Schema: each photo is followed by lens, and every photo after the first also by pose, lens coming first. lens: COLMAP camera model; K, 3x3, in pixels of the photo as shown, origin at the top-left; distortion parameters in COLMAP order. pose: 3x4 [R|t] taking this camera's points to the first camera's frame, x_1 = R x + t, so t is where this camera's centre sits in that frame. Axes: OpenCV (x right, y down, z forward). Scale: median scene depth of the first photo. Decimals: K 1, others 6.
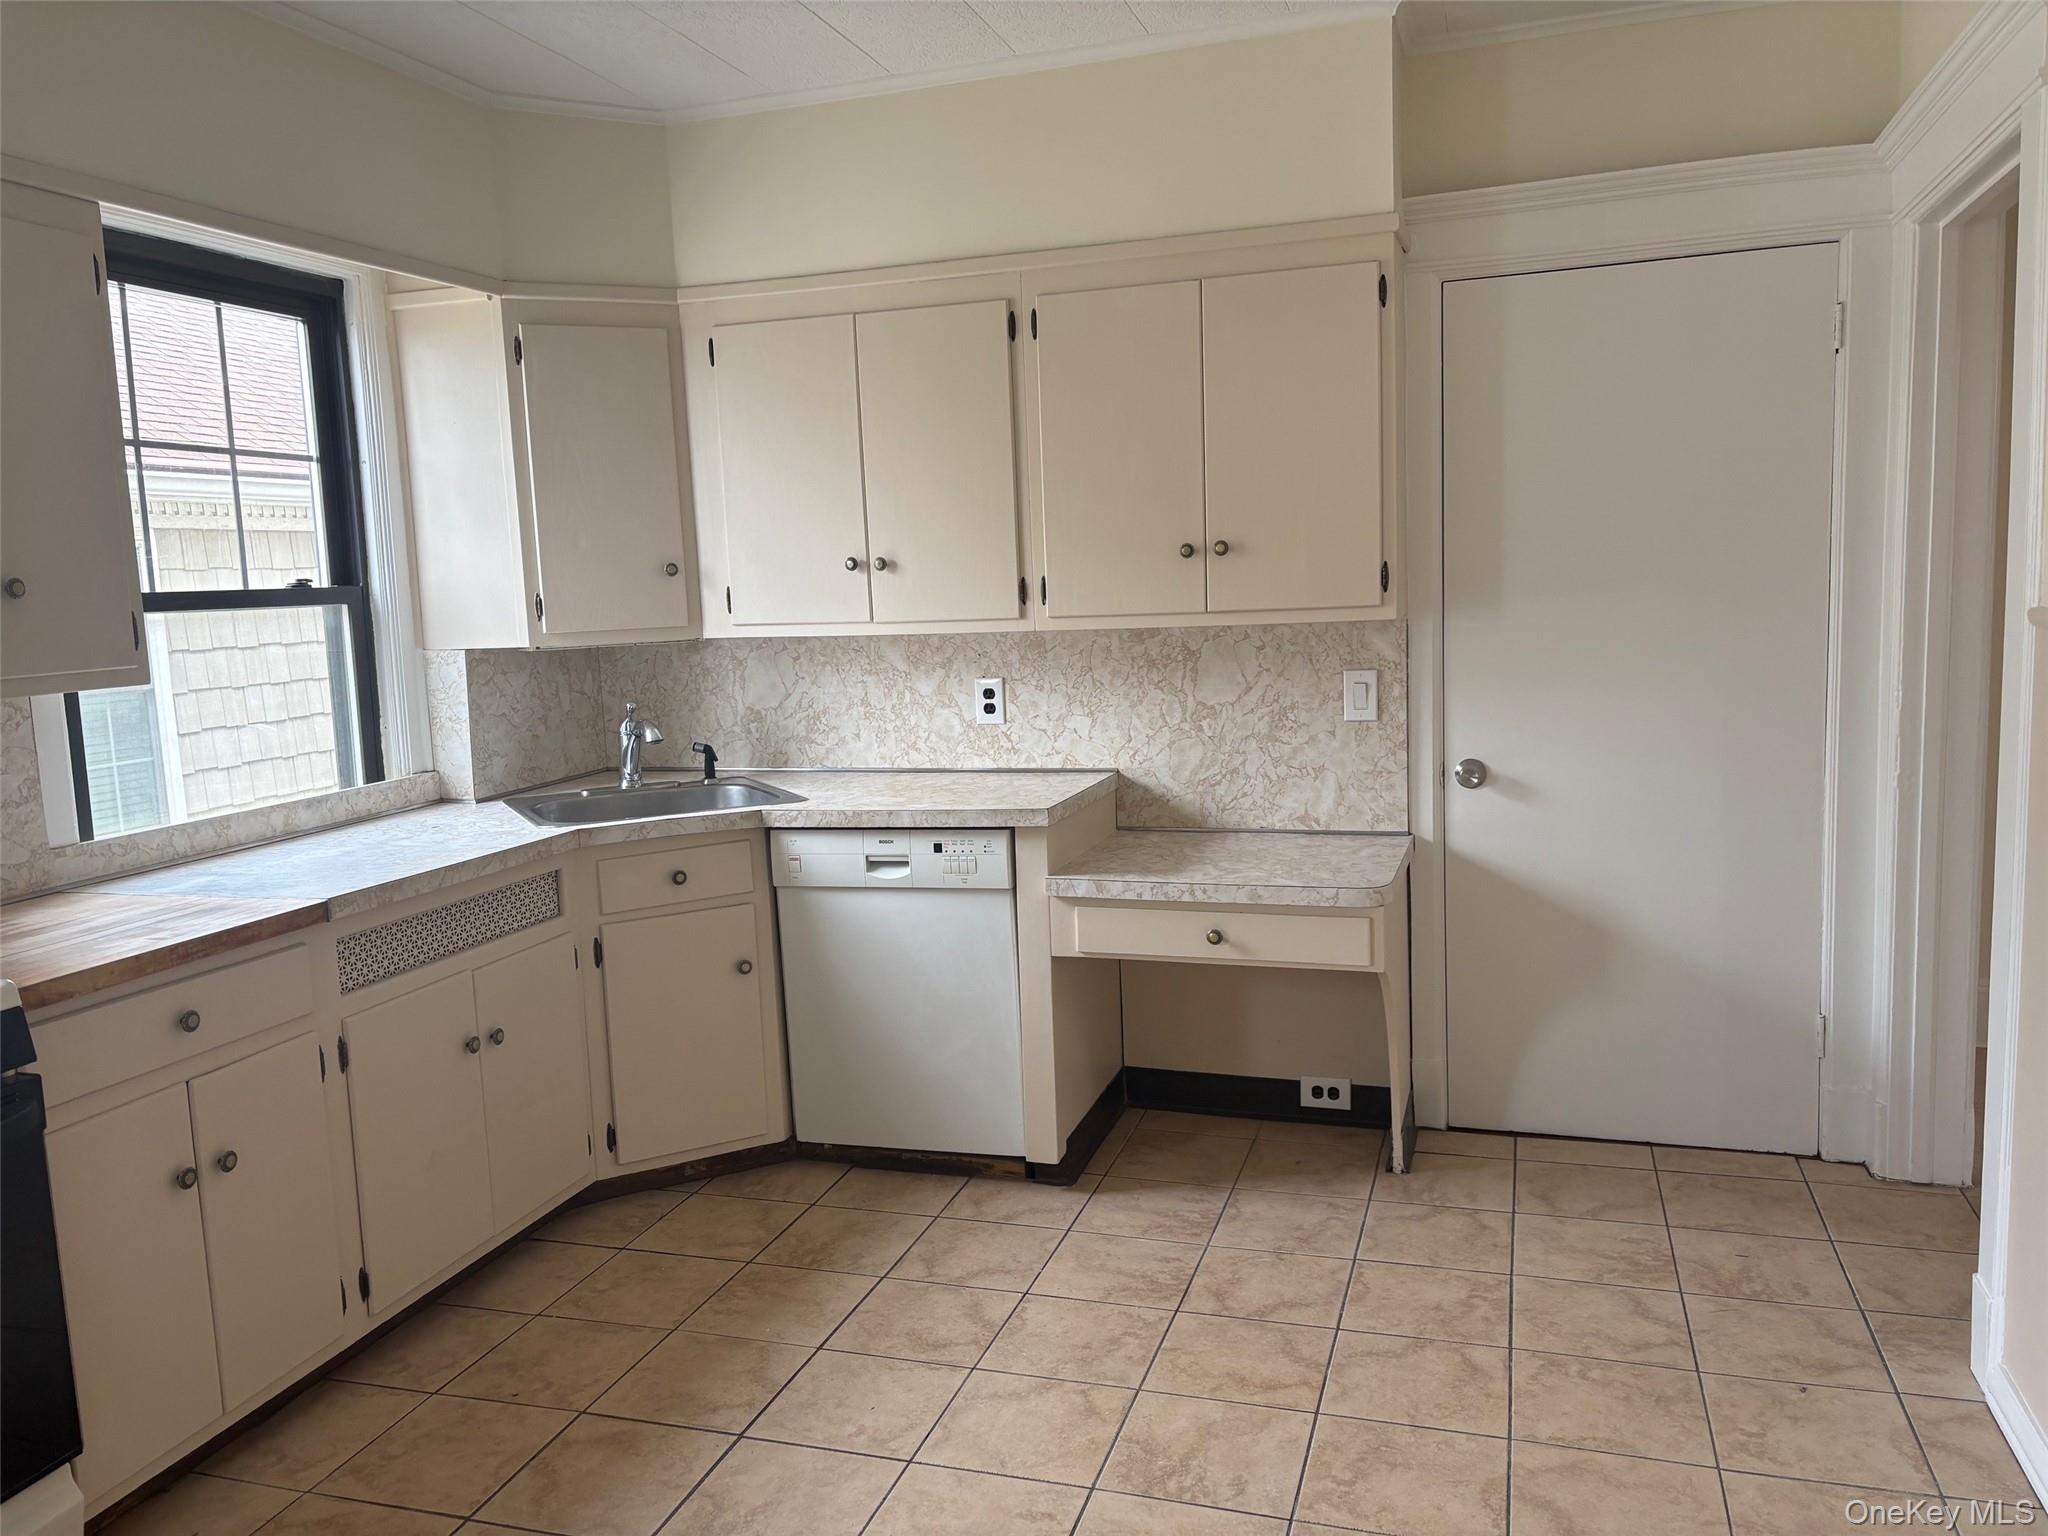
lens RADIAL K [[1549.5, 0, 1024.0], [0, 1549.5, 768.0], [0, 0, 1]] dist [0.057259, 0.001946]
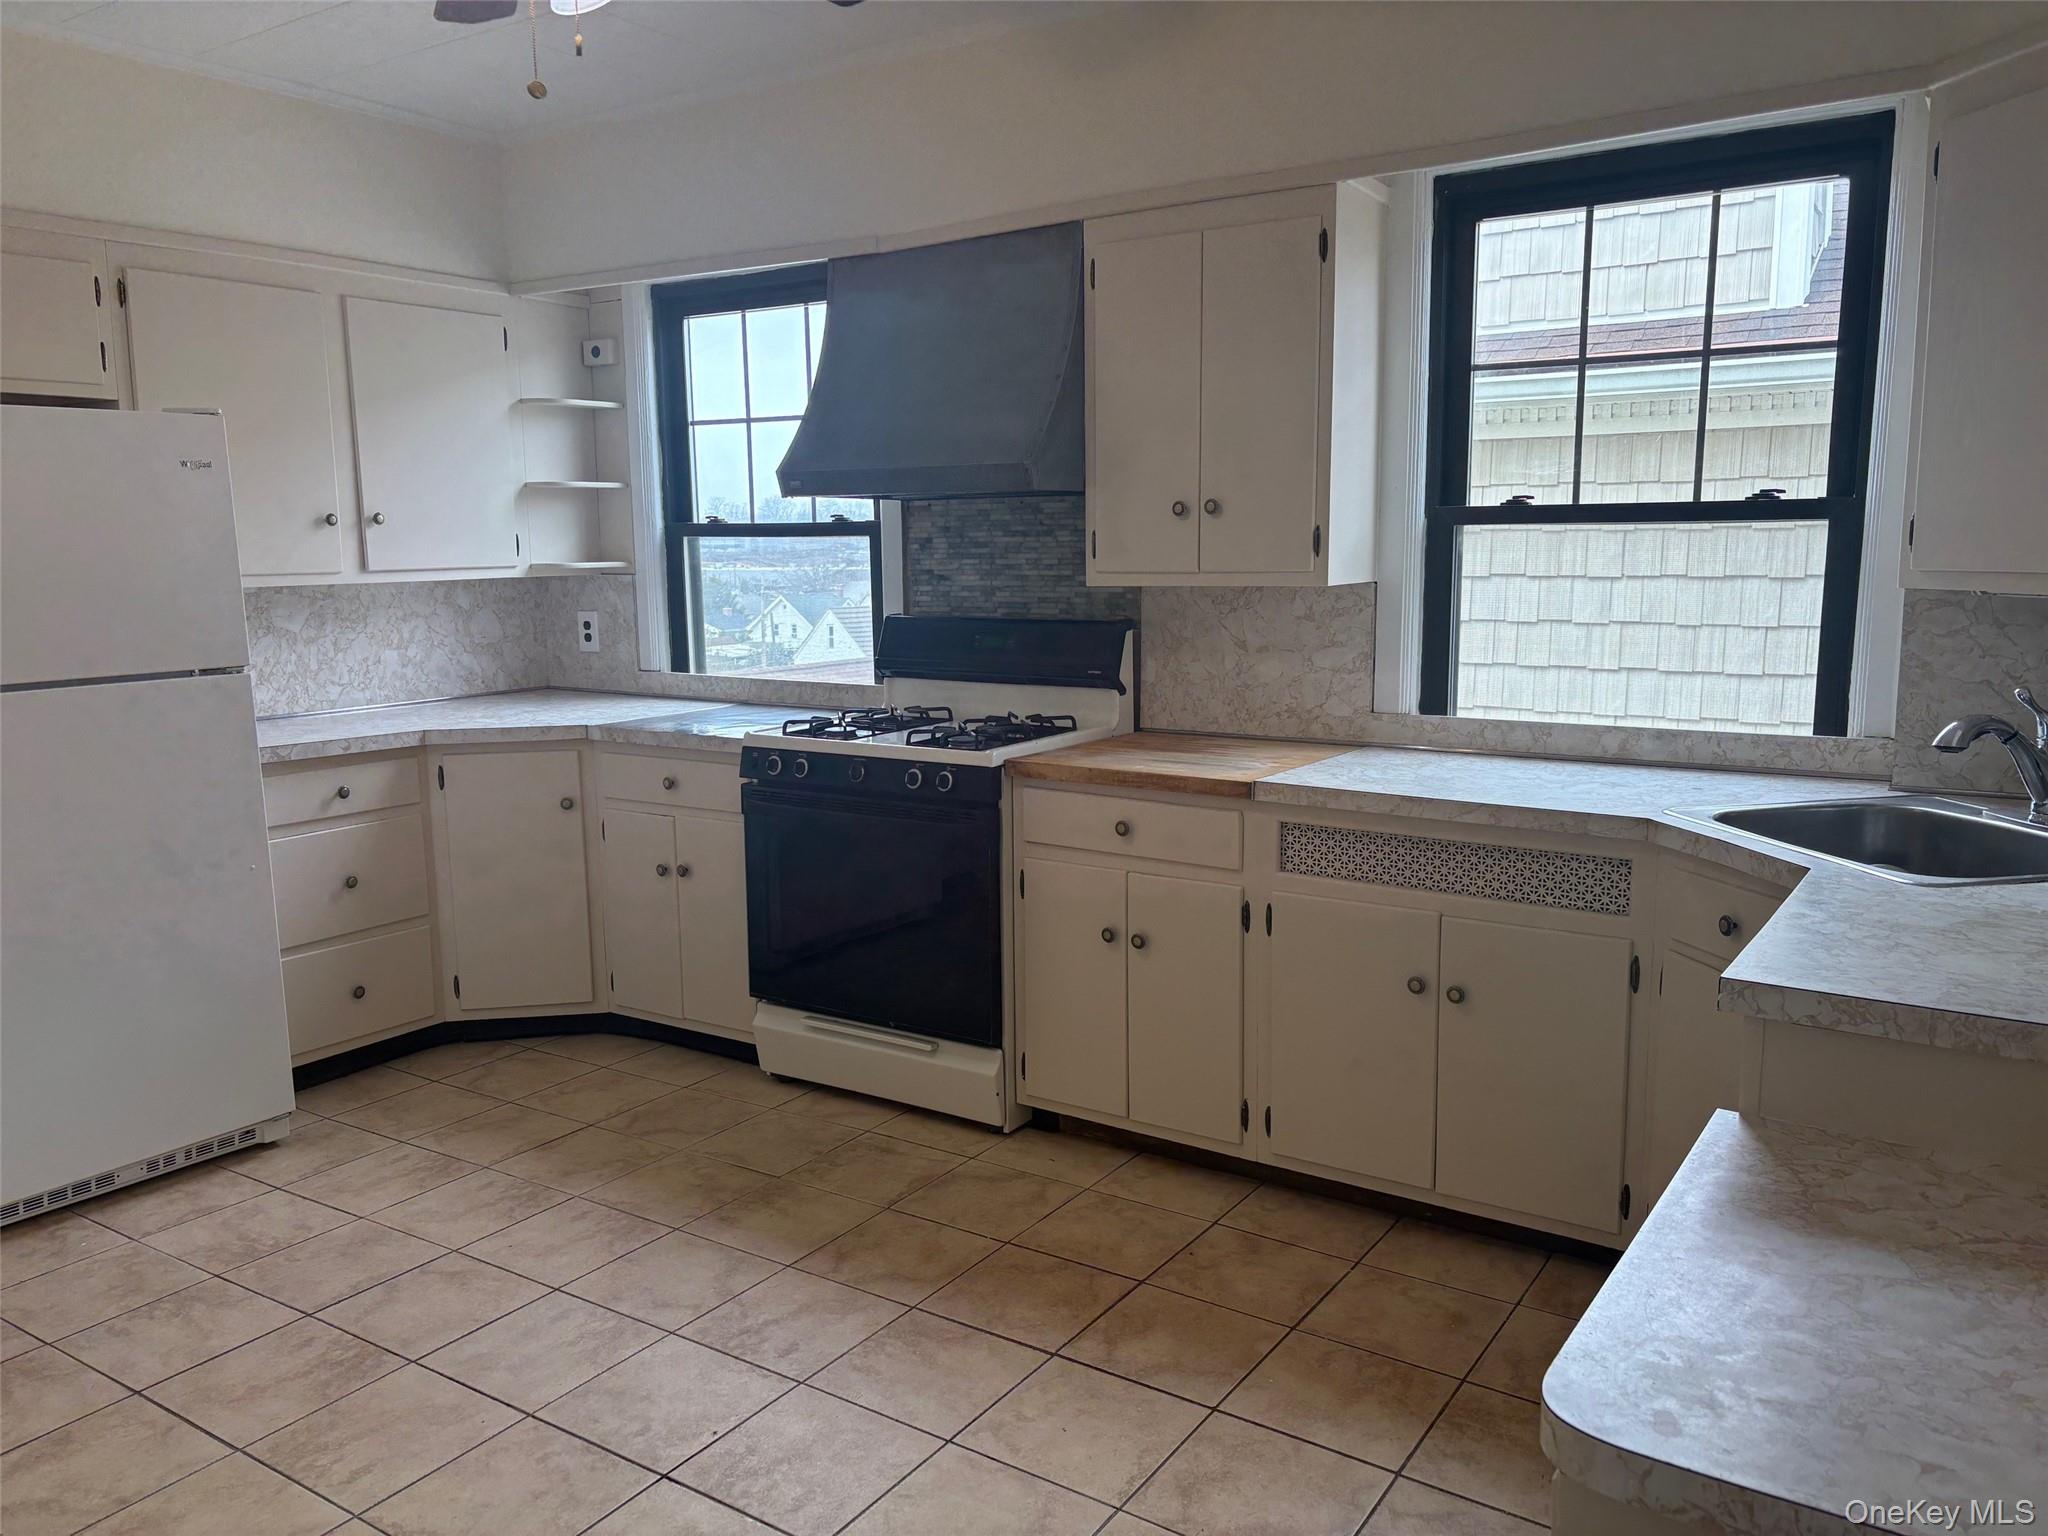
lens RADIAL K [[1553.4, 0, 1024.3], [0, 1553.4, 802.1], [0, 0, 1]] dist [0.002282, 0.001983]
pose [[-0.272616, 0.204571, -0.940123, 0.577382], [-0.100677, 0.965704, 0.239332, -0.134169], [0.956841, 0.159895, -0.242671, 0.956266]]
